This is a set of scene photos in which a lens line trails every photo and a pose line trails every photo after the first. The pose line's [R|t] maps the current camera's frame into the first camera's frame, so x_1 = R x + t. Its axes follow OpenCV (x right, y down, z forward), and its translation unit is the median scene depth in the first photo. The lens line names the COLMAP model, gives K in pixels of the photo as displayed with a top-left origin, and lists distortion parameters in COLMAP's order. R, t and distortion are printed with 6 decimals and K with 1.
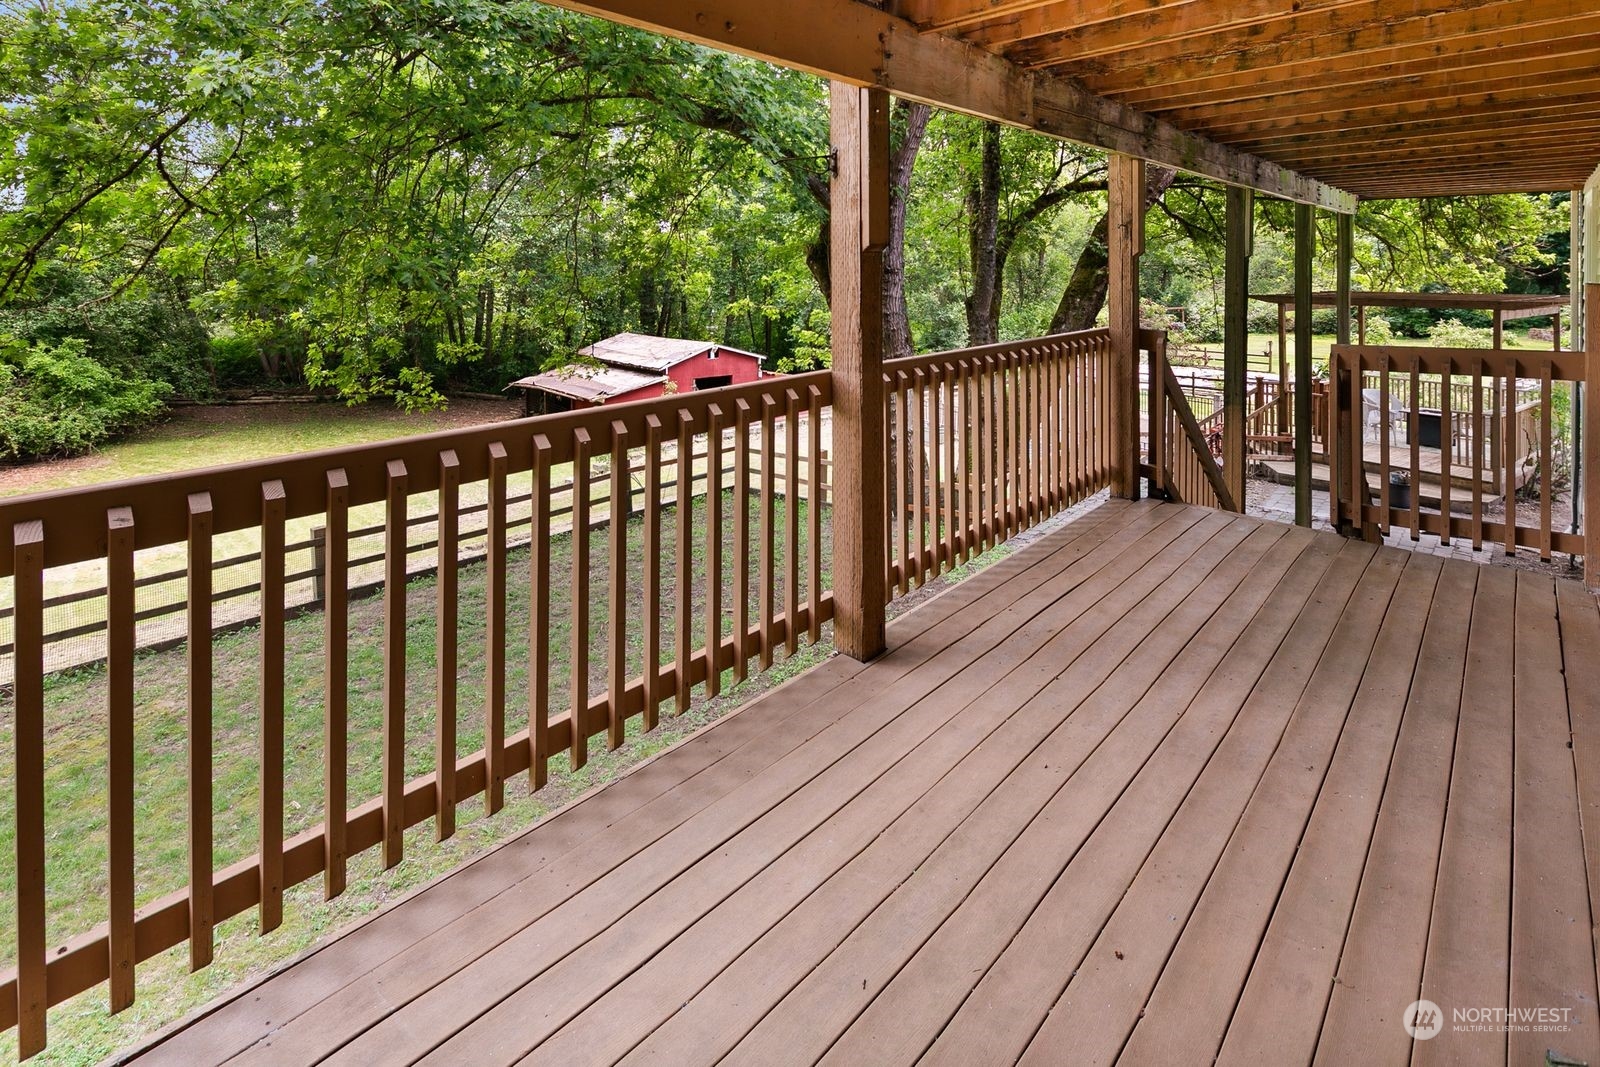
lens RADIAL K [[753.5, 0, 799.1], [0, 753.5, 487.0], [0, 0, 1]] dist [0.001753, 0.000247]
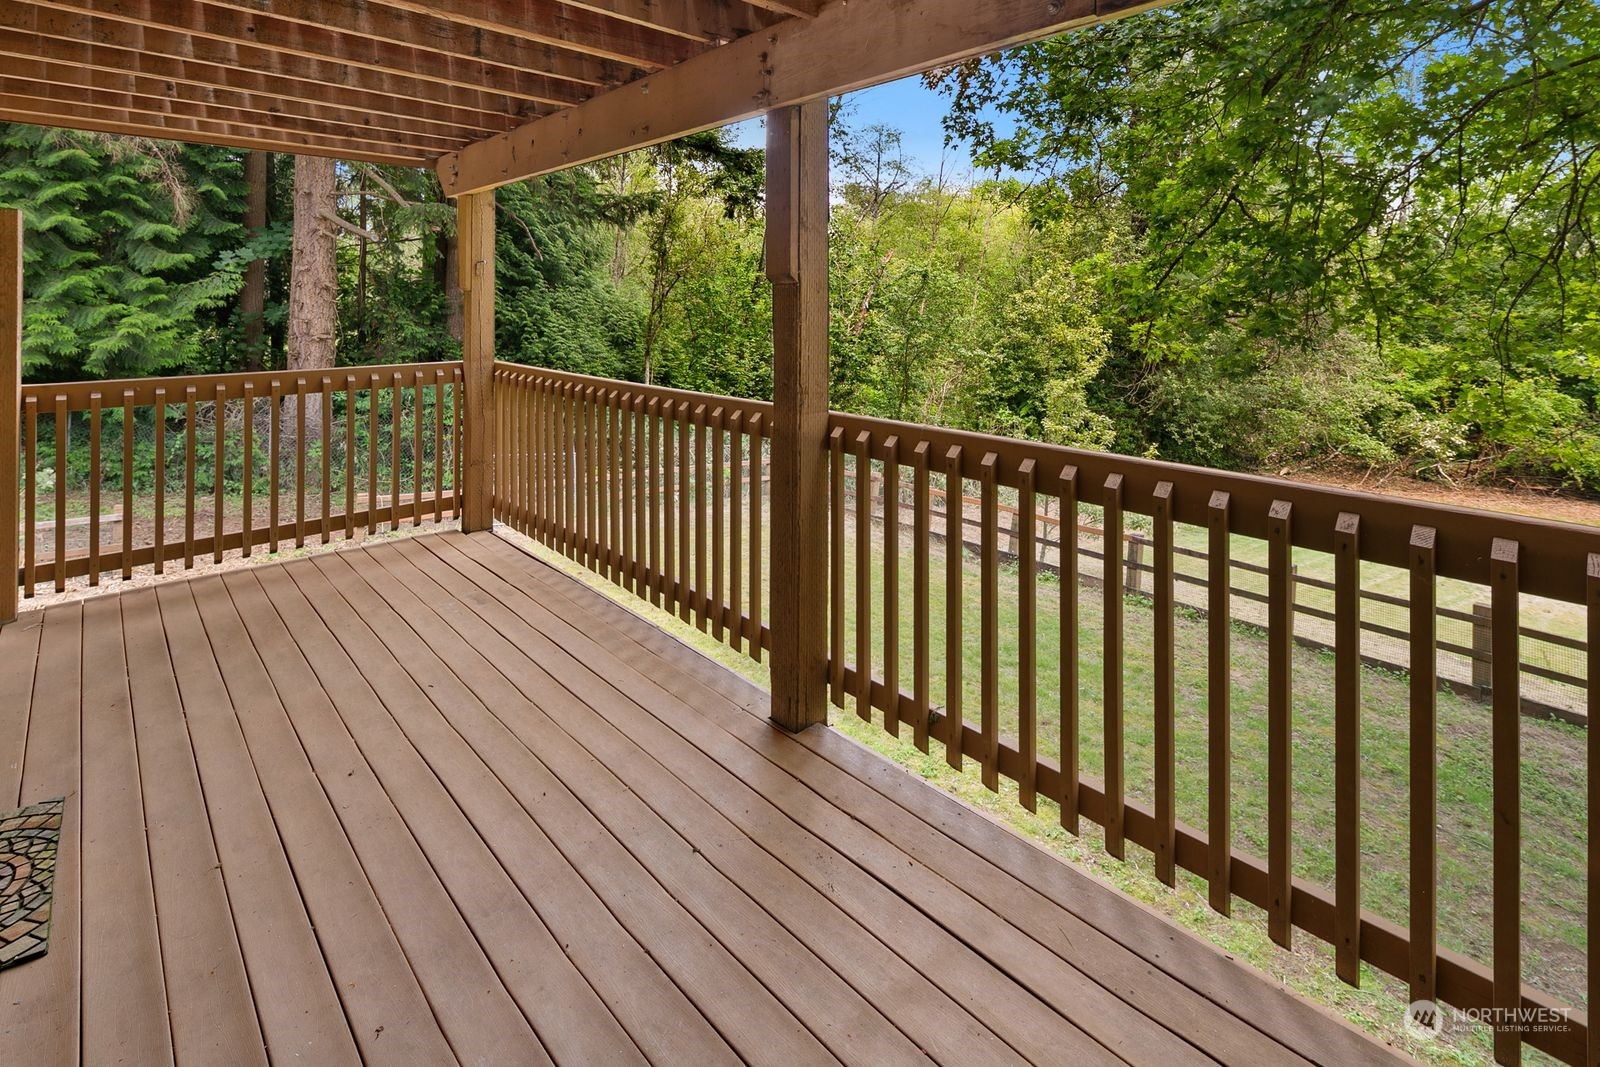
lens RADIAL K [[785.7, 0, 804.1], [0, 785.7, 490.5], [0, 0, 1]] dist [-0.003768, -0.000985]
pose [[-0.098039, 0.245192, -0.964505, 0.432833], [-0.286996, 0.921032, 0.263313, -0.132349], [0.952902, 0.302624, -0.019928, 0.445470]]
